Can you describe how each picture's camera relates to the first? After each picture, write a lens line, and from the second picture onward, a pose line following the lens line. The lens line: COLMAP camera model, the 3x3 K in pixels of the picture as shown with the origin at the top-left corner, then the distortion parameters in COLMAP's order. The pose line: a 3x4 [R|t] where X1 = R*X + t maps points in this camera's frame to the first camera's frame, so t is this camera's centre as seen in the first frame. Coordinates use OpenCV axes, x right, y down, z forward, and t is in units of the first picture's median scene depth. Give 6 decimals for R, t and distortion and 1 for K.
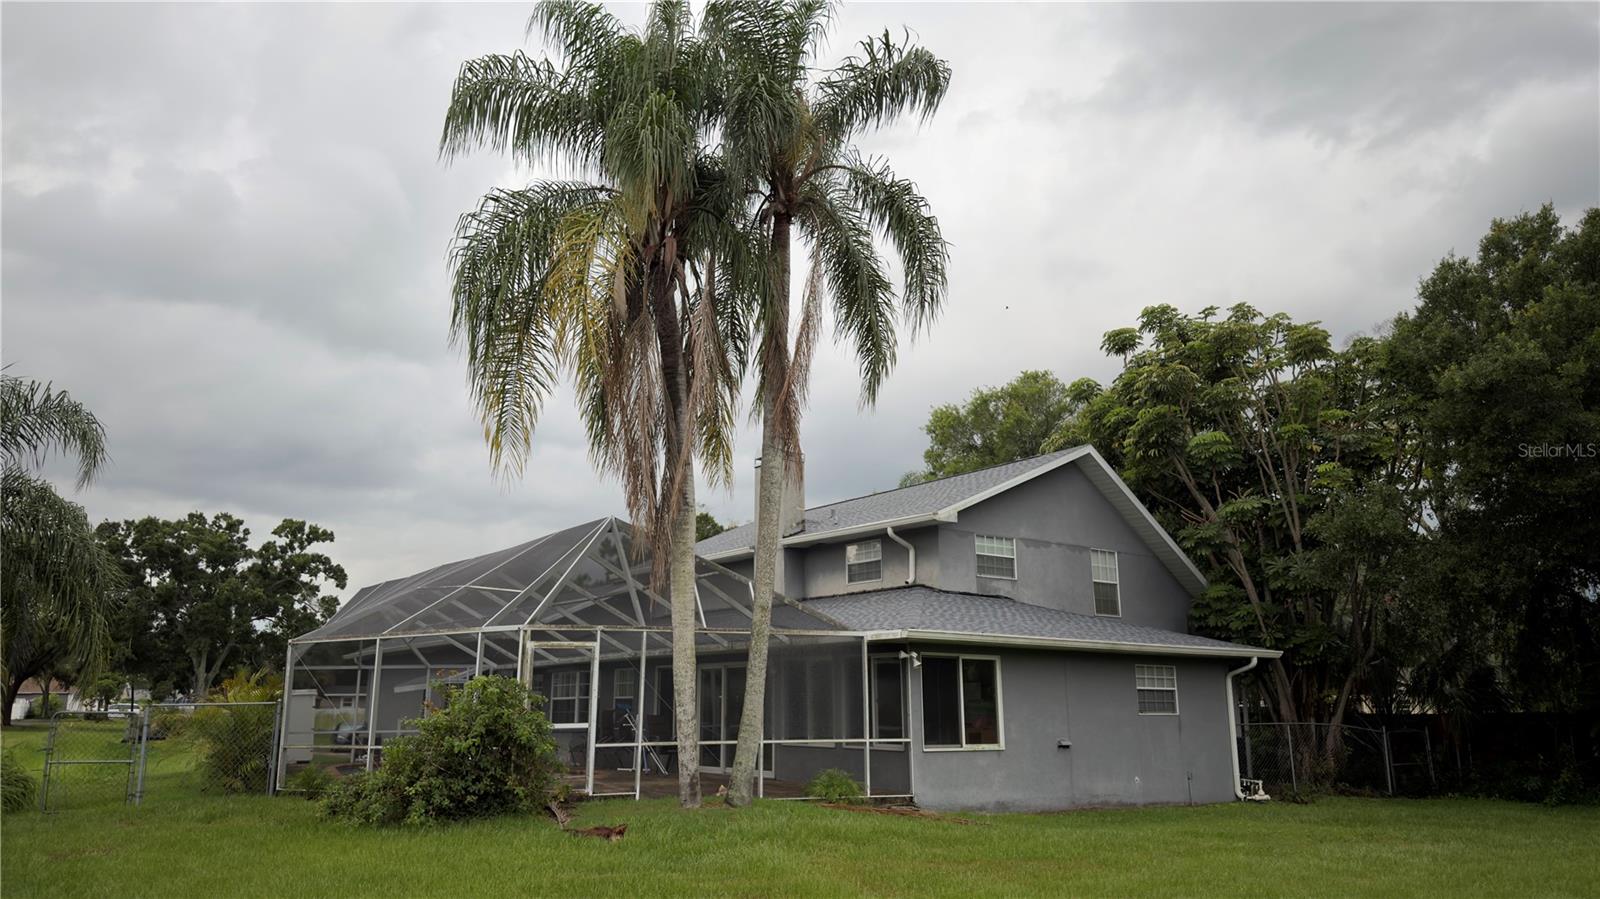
lens RADIAL K [[1117.7, 0, 793.5], [0, 1117.7, 458.7], [0, 0, 1]] dist [0.185119, -0.393874]
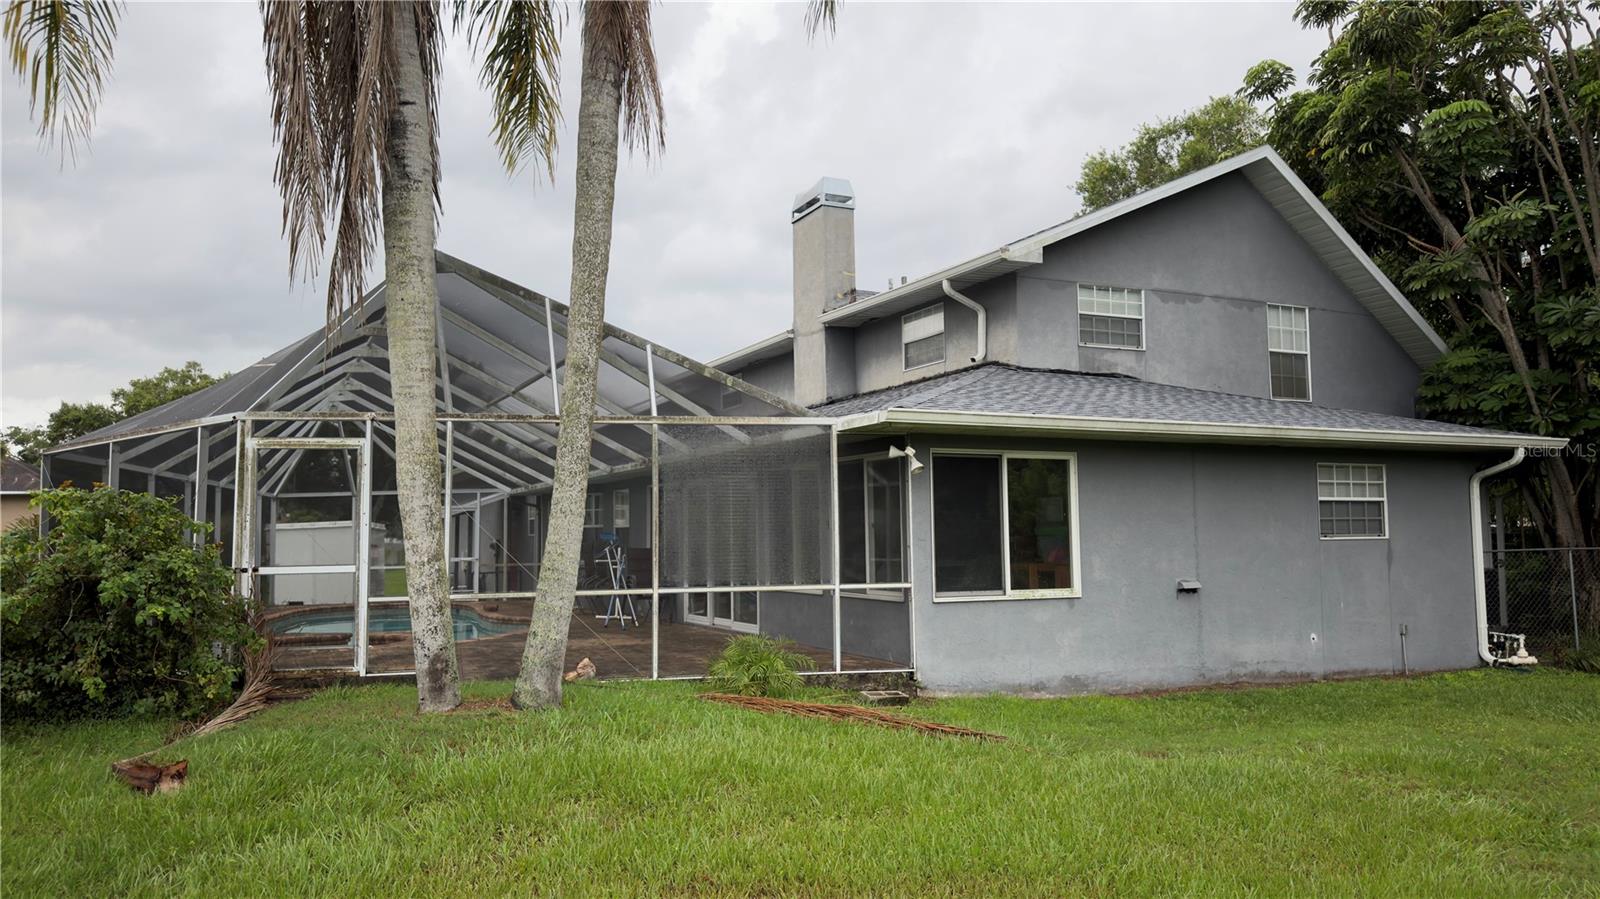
lens RADIAL K [[1124.9, 0, 787.4], [0, 1124.9, 459.1], [0, 0, 1]] dist [0.052240, -0.080109]
pose [[0.982013, -0.024717, -0.187188, 0.121254], [0.051816, 0.988610, 0.141297, 0.069700], [0.181563, -0.148455, 0.972109, 0.310962]]
